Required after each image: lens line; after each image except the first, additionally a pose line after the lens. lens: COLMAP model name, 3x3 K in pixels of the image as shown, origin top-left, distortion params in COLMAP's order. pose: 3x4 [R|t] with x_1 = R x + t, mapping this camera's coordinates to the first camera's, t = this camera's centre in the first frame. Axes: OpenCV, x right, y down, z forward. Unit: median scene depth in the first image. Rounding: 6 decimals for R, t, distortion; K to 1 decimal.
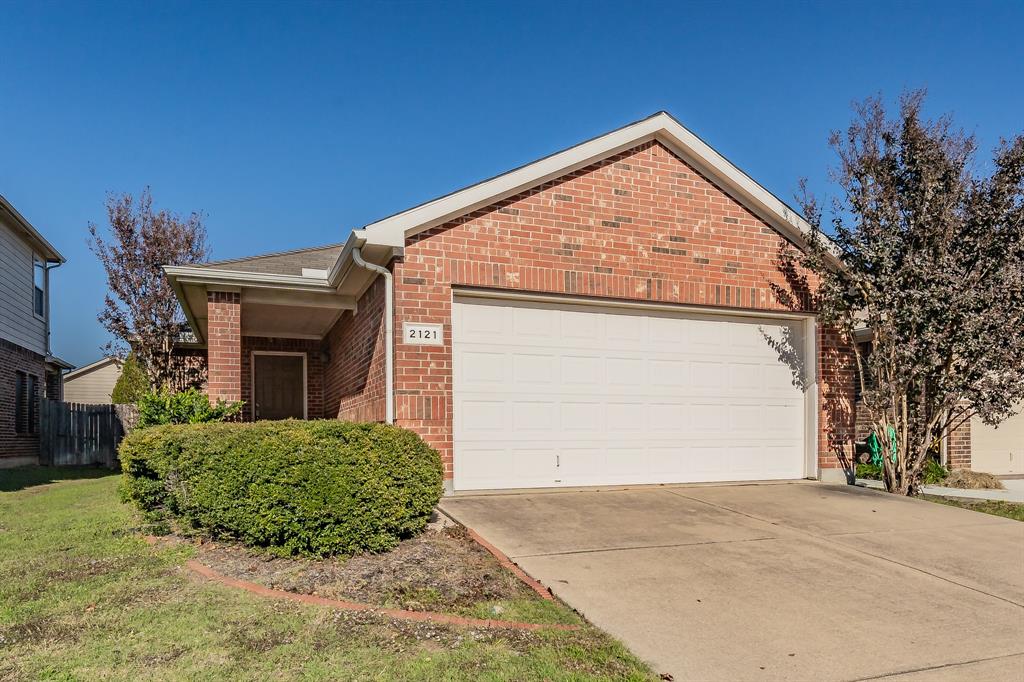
lens RADIAL K [[380.5, 0, 511.9], [0, 380.5, 334.6], [0, 0, 1]] dist [0.000182, 0.000048]
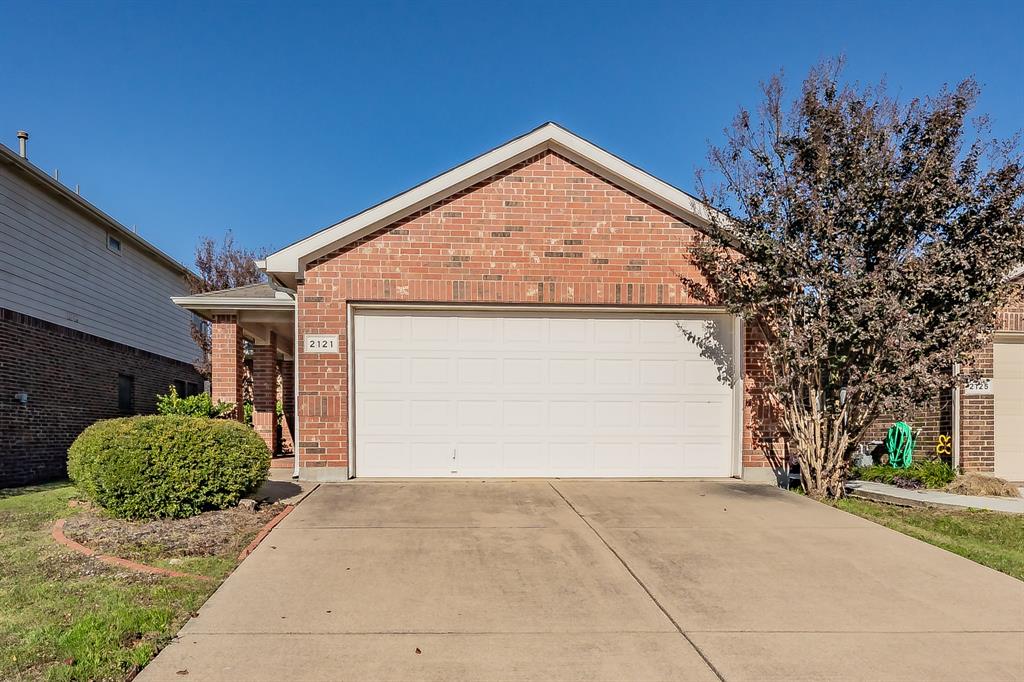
lens RADIAL K [[360.8, 0, 508.1], [0, 360.8, 337.7], [0, 0, 1]] dist [-0.000295, 0.000118]
pose [[0.983764, -0.039697, -0.175020, 0.426114], [0.039820, 0.999203, -0.002814, 0.004546], [0.174992, -0.004201, 0.984561, -0.000289]]
